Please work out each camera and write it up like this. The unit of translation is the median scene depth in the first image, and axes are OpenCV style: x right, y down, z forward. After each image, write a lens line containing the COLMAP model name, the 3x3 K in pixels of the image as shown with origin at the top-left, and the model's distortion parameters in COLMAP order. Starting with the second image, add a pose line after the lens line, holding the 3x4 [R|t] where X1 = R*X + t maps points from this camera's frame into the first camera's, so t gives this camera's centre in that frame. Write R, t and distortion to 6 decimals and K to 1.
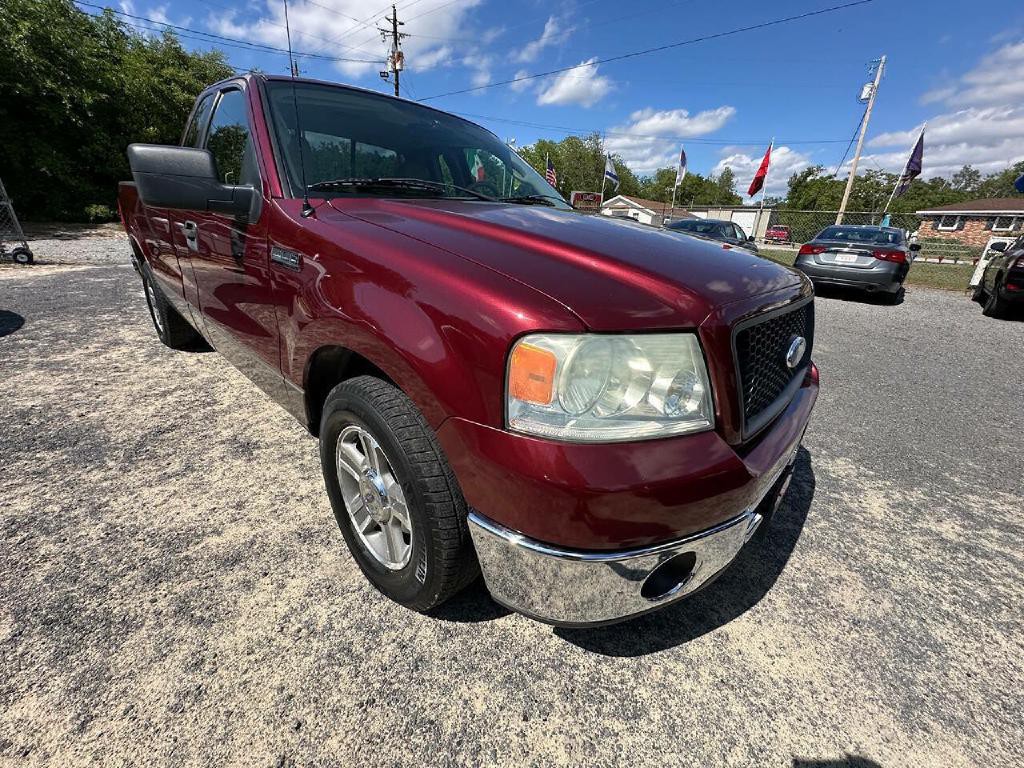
lens RADIAL K [[402.7, 0, 514.4], [0, 402.7, 391.0], [0, 0, 1]] dist [-0.002061, 0.000315]
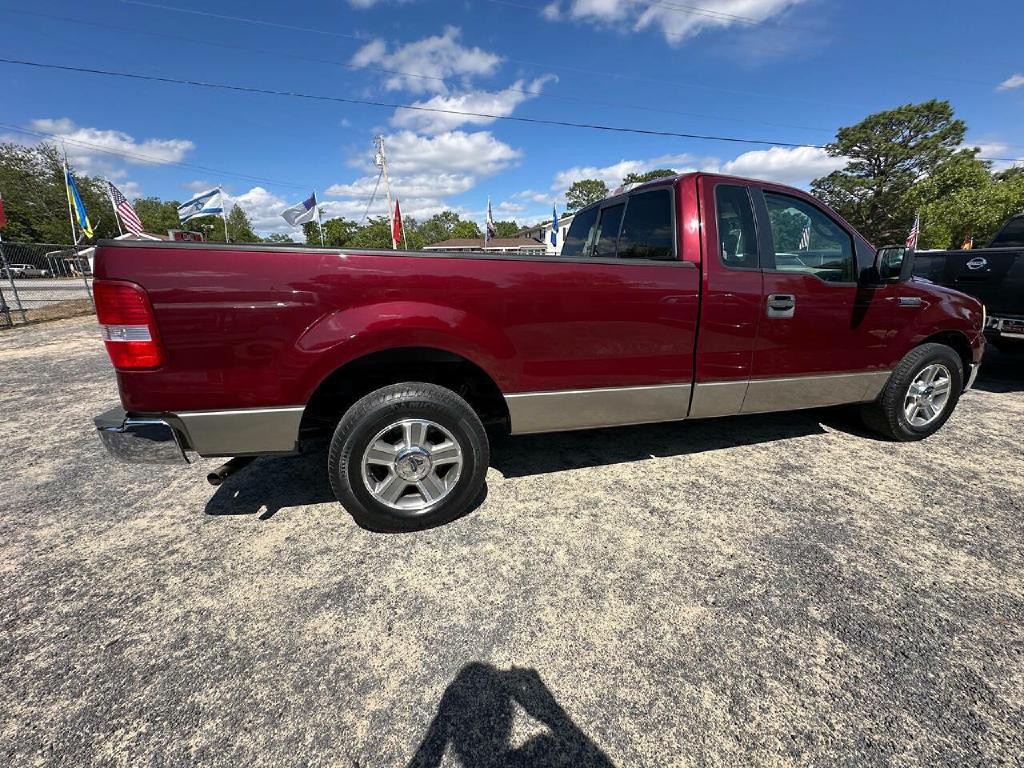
lens RADIAL K [[403.7, 0, 512.0], [0, 403.7, 384.0], [0, 0, 1]] dist [-0.001695, 0.000273]
pose [[0.504691, -0.286325, 0.814436, -2.521819], [0.360328, 0.927159, 0.102665, -0.658143], [-0.784507, 0.241649, 0.571099, 1.124582]]
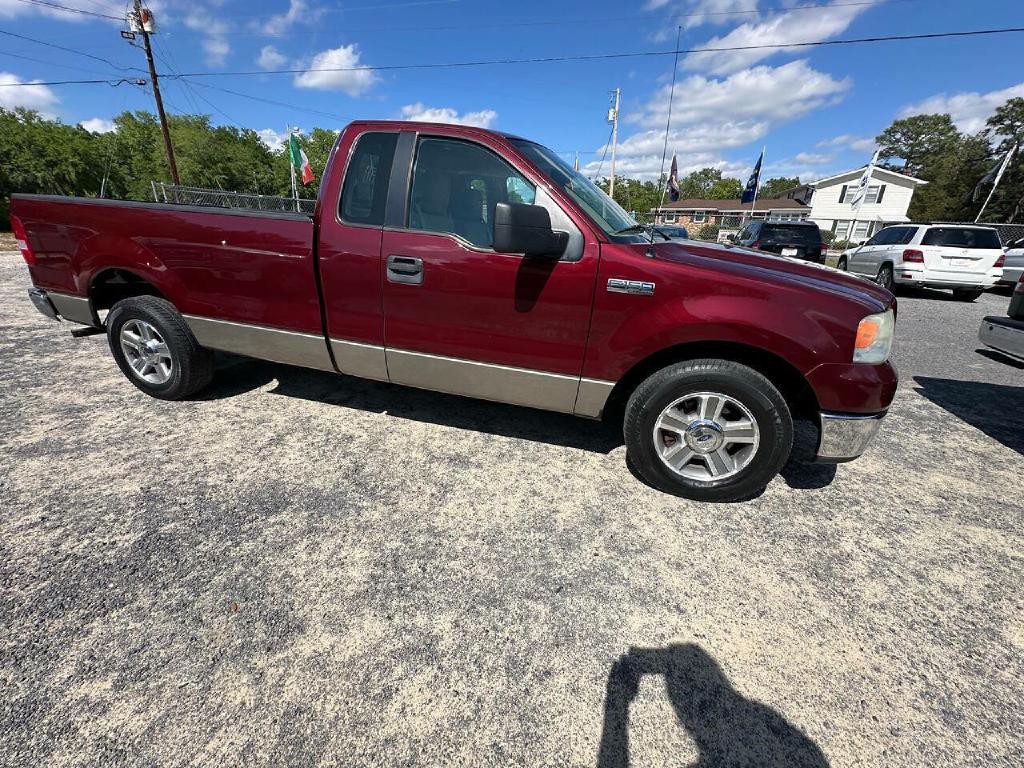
lens RADIAL K [[401.2, 0, 513.7], [0, 401.2, 391.9], [0, 0, 1]] dist [-0.001668, 0.000038]
pose [[0.892265, -0.186682, 0.411111, -1.175887], [0.181061, 0.982044, 0.052969, -0.087856], [-0.413618, 0.027173, 0.910045, -0.070948]]
